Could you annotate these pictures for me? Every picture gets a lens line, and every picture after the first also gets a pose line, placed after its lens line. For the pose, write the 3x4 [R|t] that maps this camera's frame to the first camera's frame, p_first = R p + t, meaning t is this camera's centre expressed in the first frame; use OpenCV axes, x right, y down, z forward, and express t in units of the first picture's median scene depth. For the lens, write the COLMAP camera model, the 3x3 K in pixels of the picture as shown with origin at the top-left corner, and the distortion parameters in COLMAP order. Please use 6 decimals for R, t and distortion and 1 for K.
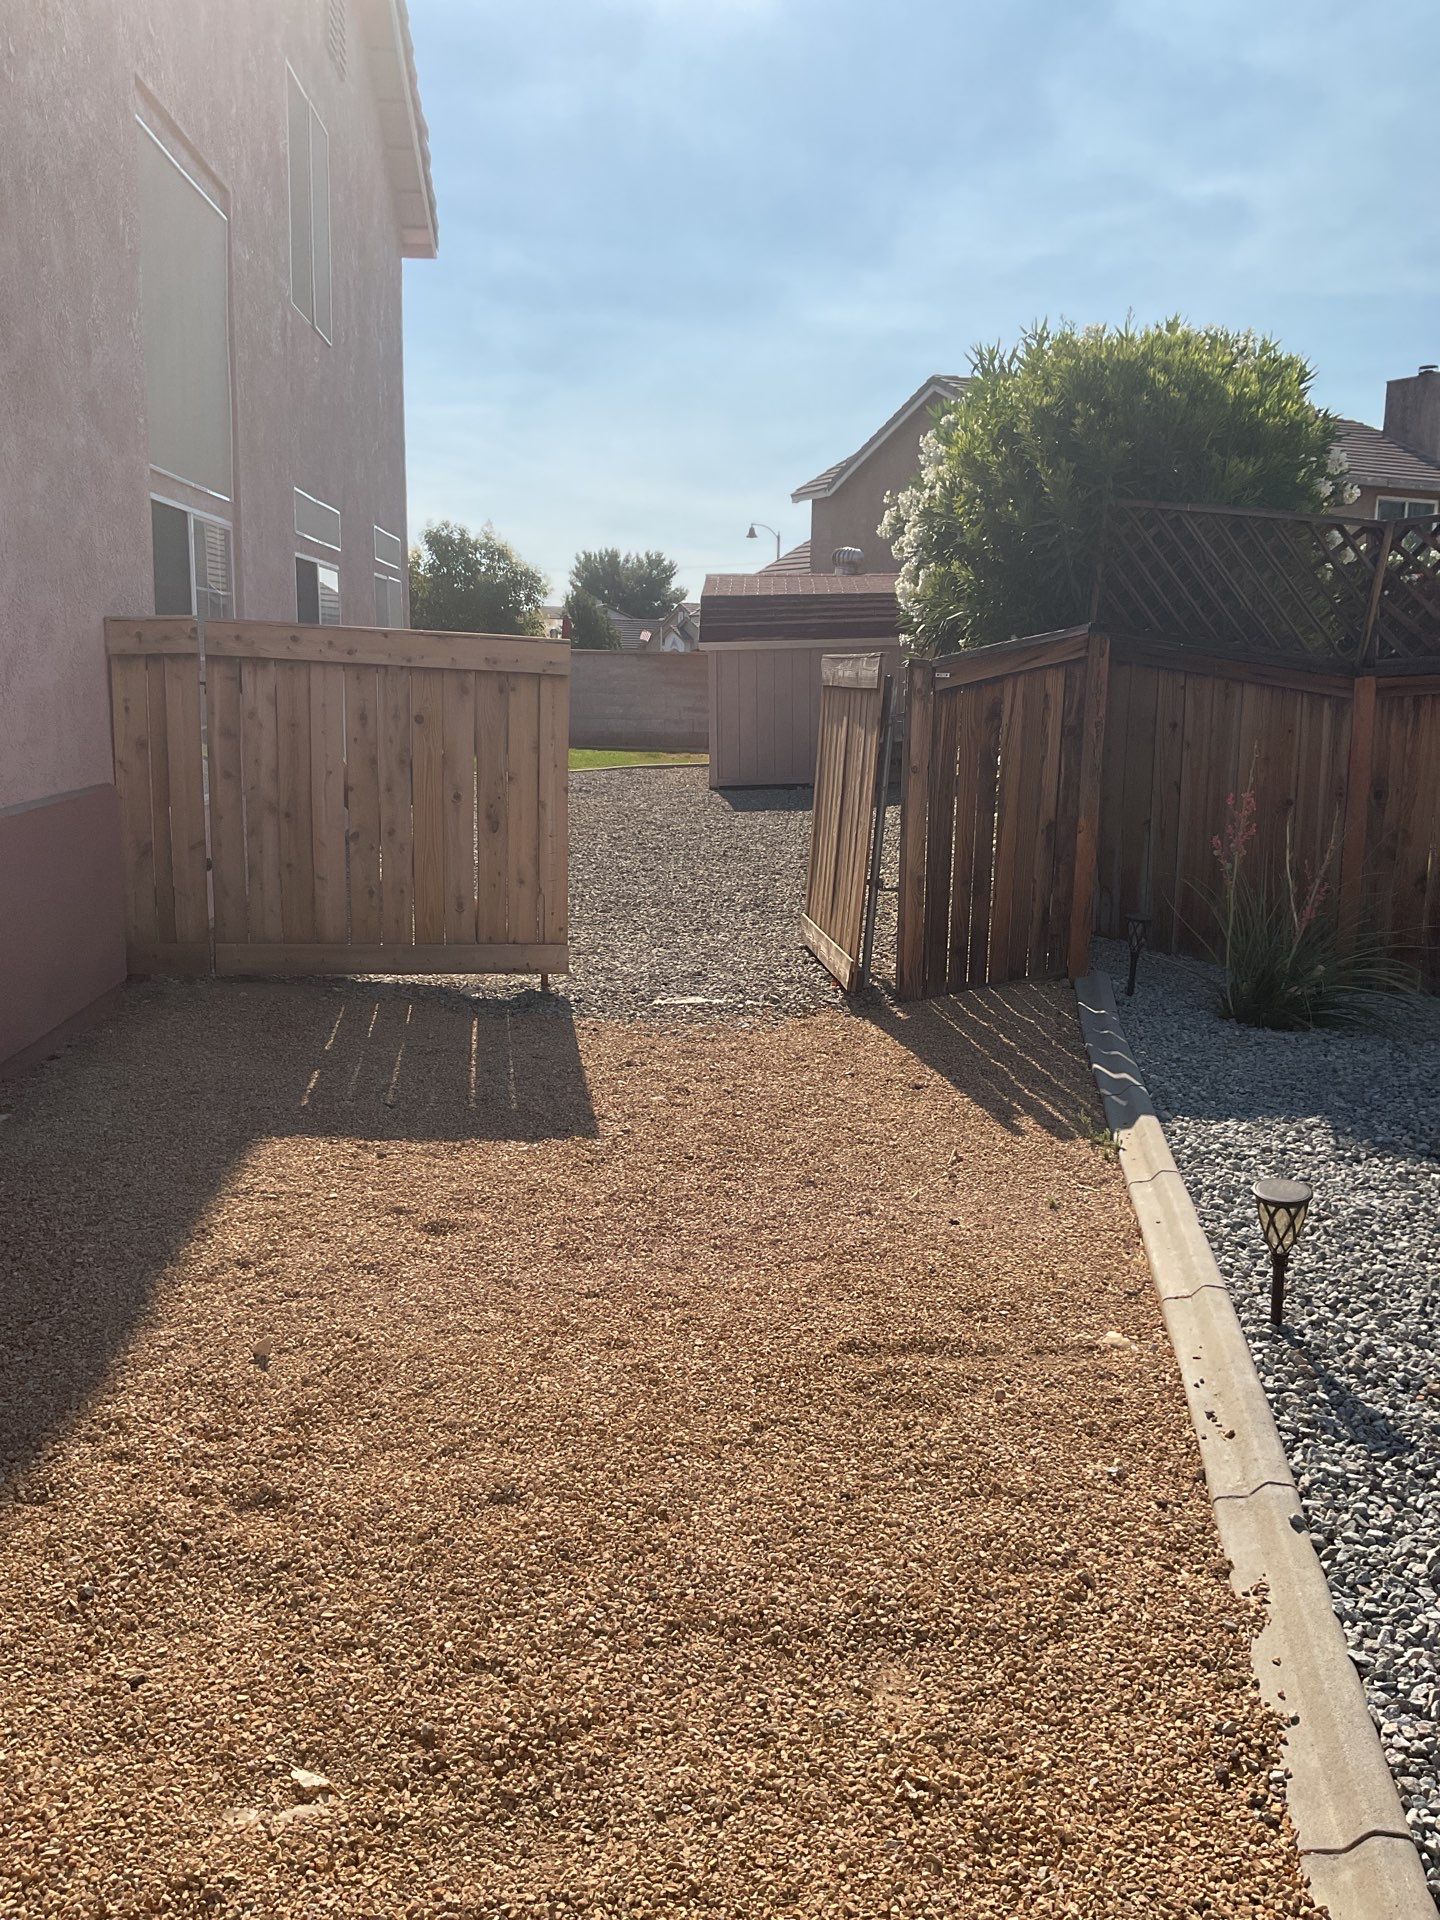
lens RADIAL K [[1562.6, 0, 726.6], [0, 1562.6, 937.6], [0, 0, 1]] dist [0.005732, 0.003288]
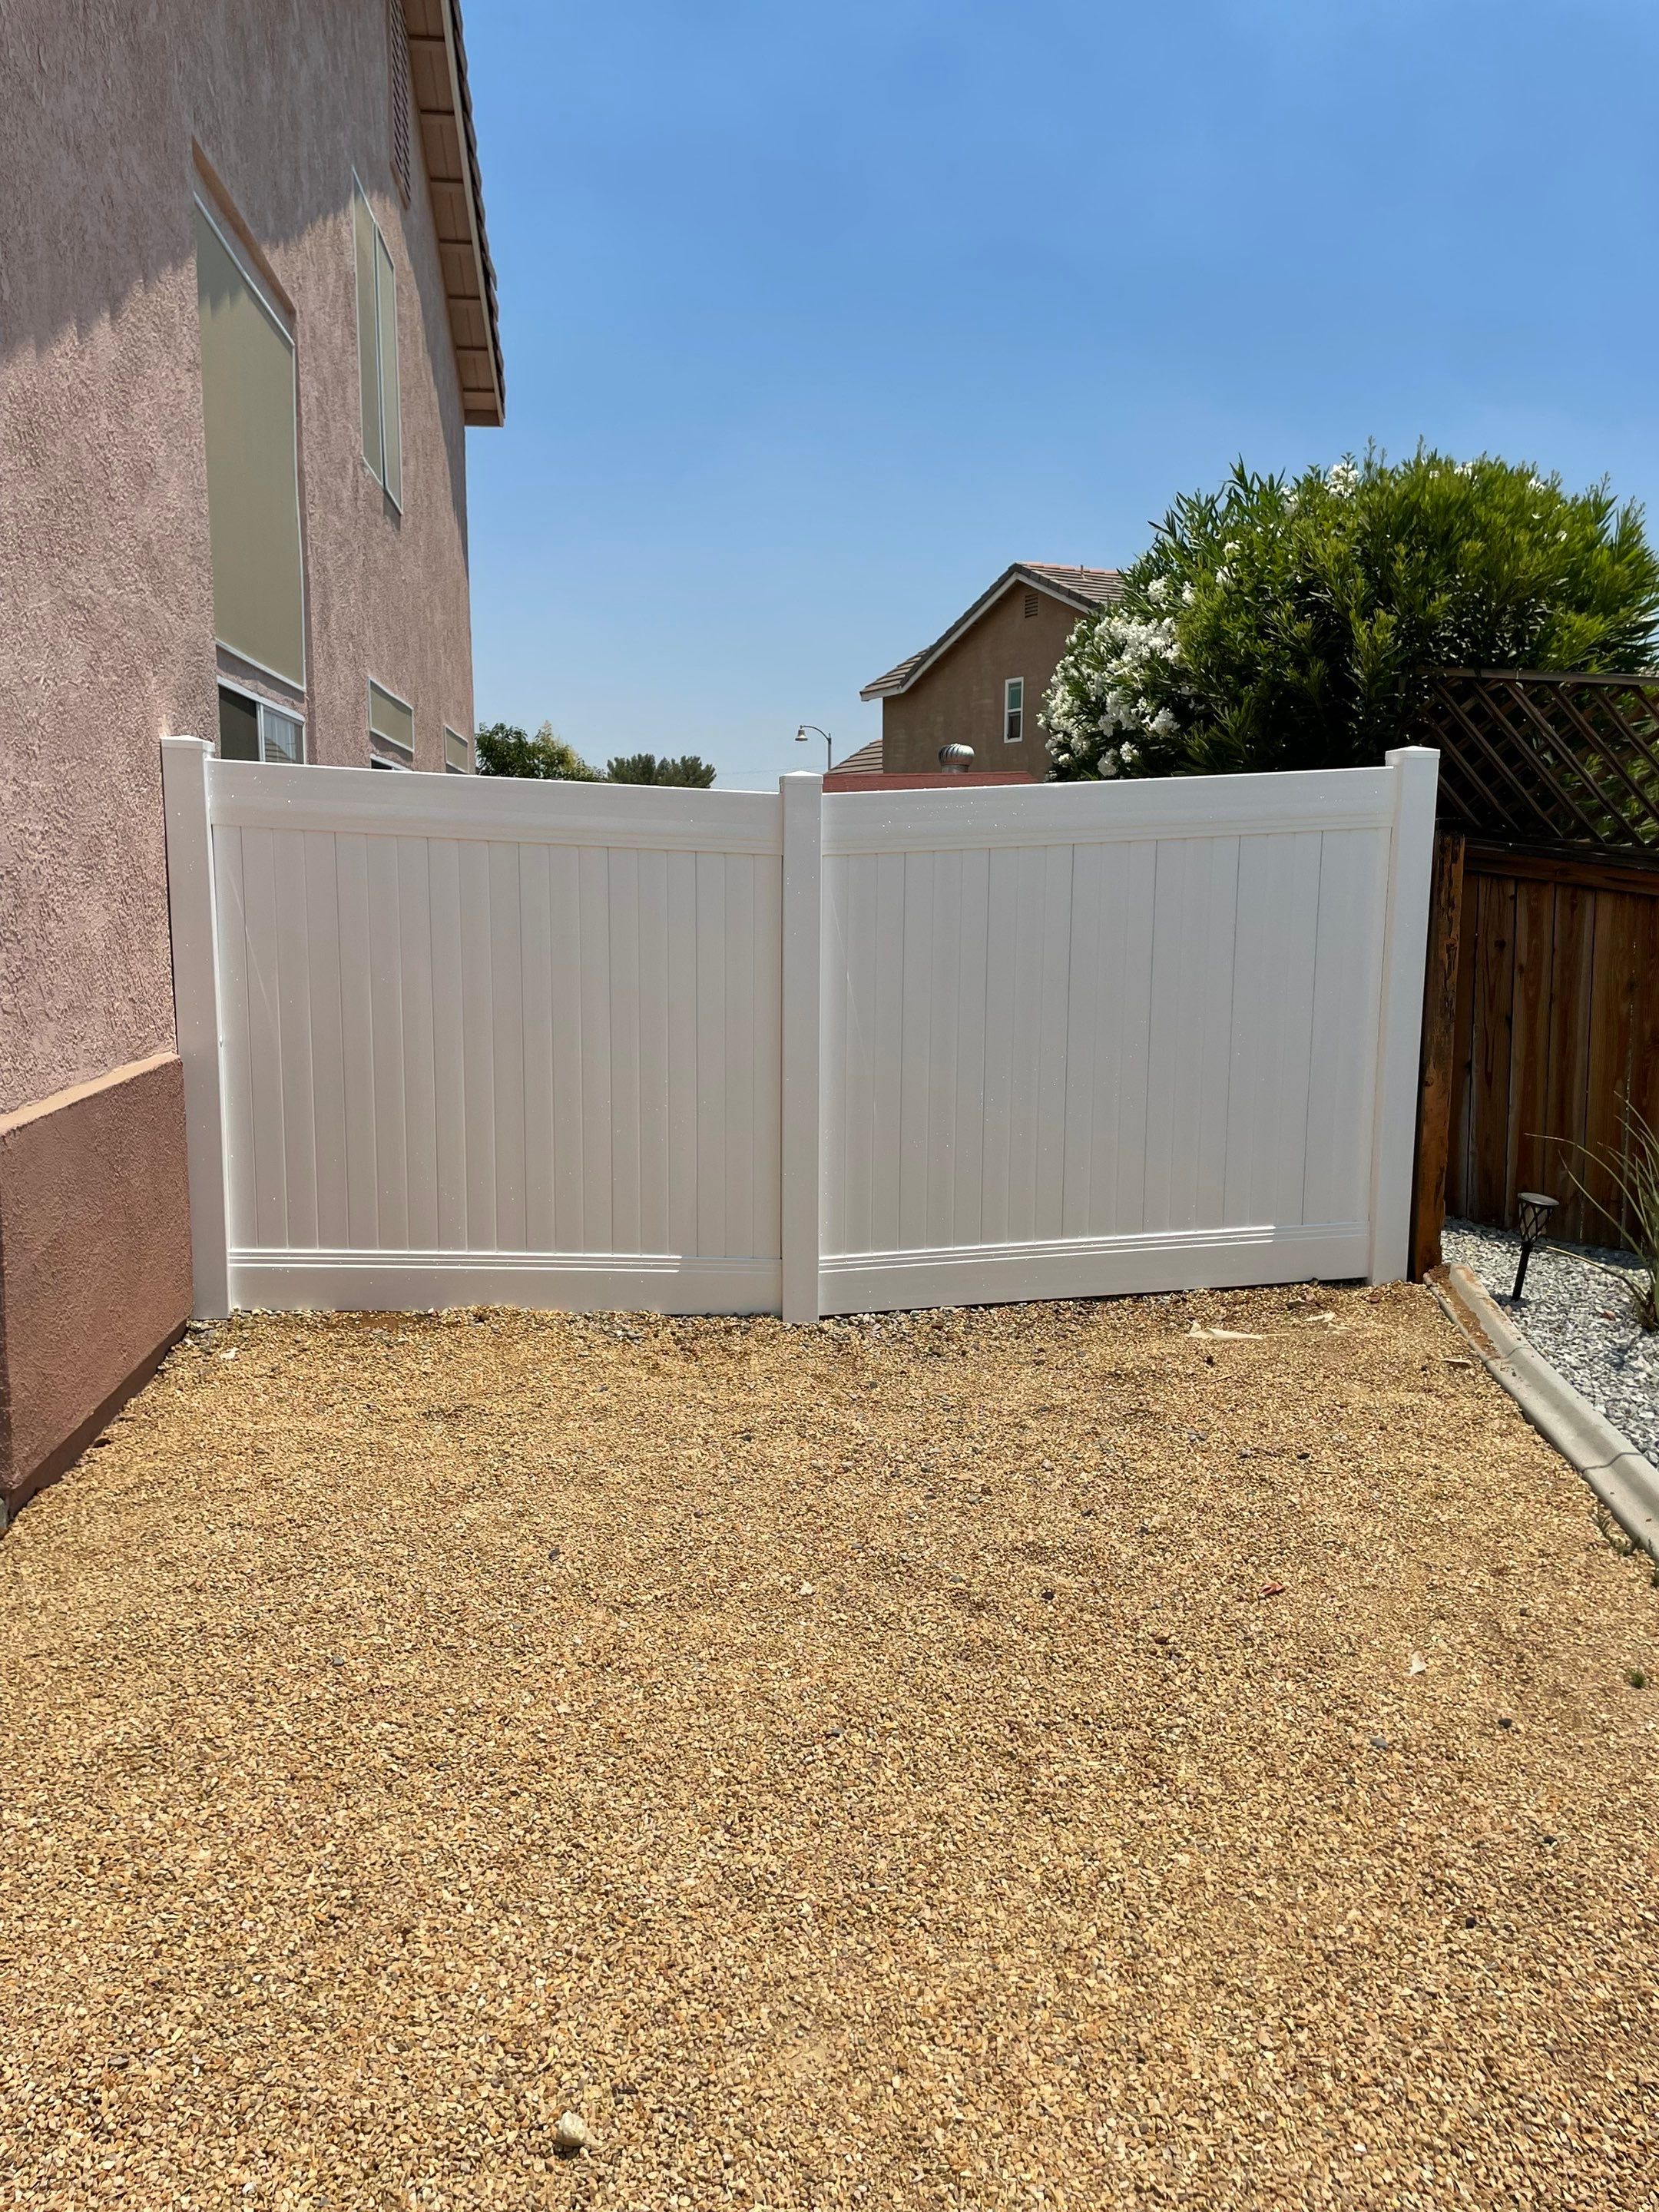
lens RADIAL K [[1604.7, 0, 829.5], [0, 1604.7, 1106.0], [0, 0, 1]] dist [0.056859, -0.079830]
pose [[0.998817, -0.024258, 0.042136, -0.099527], [0.025439, 0.999293, -0.027701, -0.038909], [-0.041434, 0.028740, 0.998728, 0.185996]]
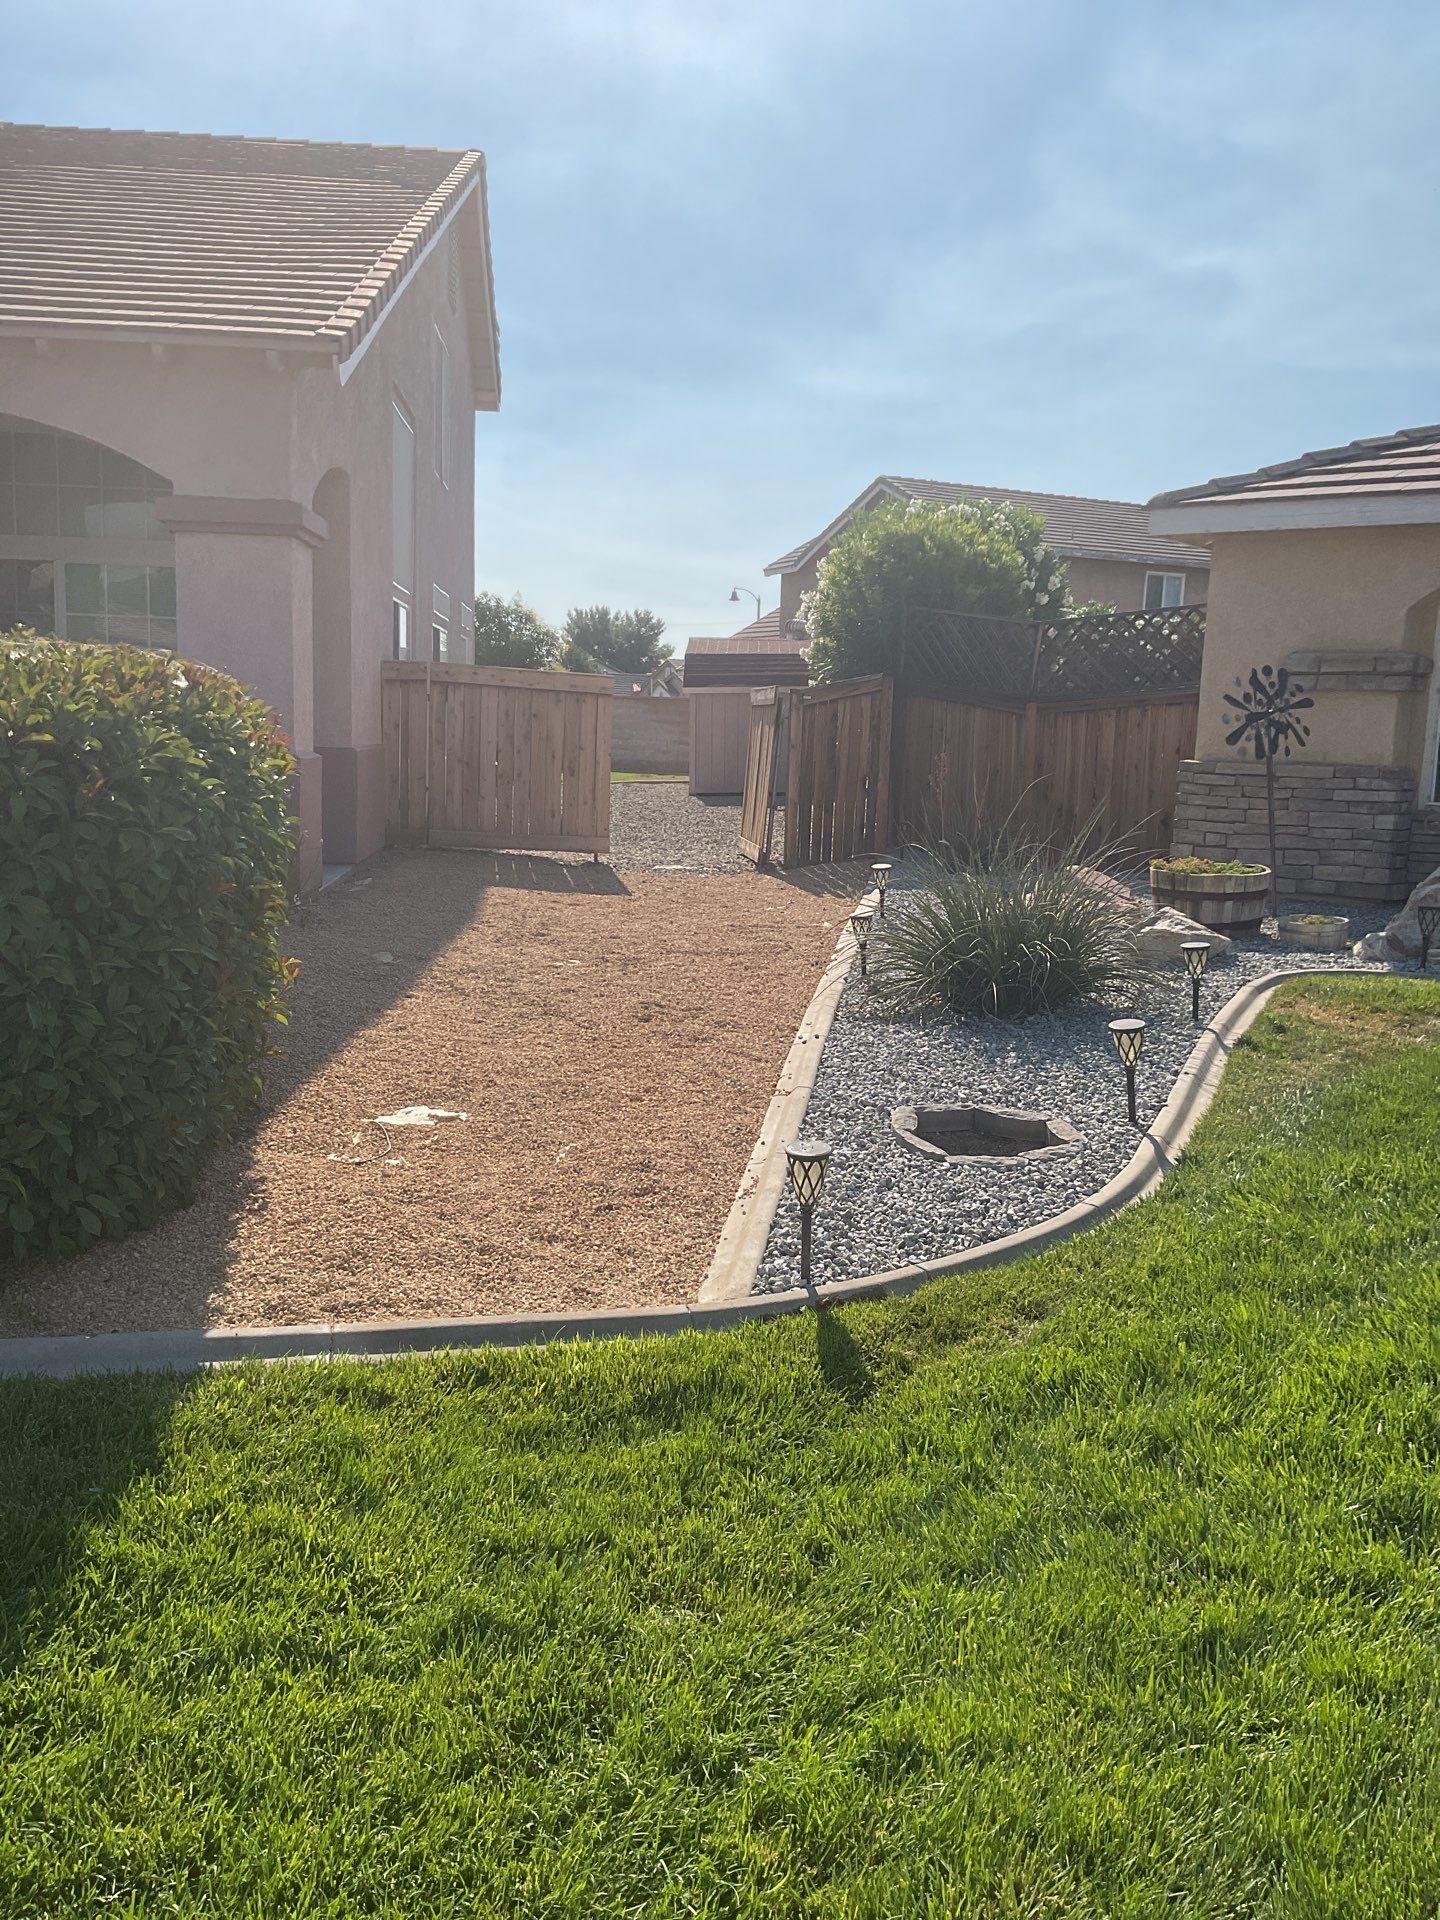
lens RADIAL K [[1600.3, 0, 720.0], [0, 1600.3, 960.0], [0, 0, 1]] dist [-0.023394, -0.006681]
pose [[0.999864, 0.014996, 0.006815, 0.019228], [-0.014818, 0.999565, -0.025485, 0.182428], [-0.007194, 0.025381, 0.999652, -0.845399]]
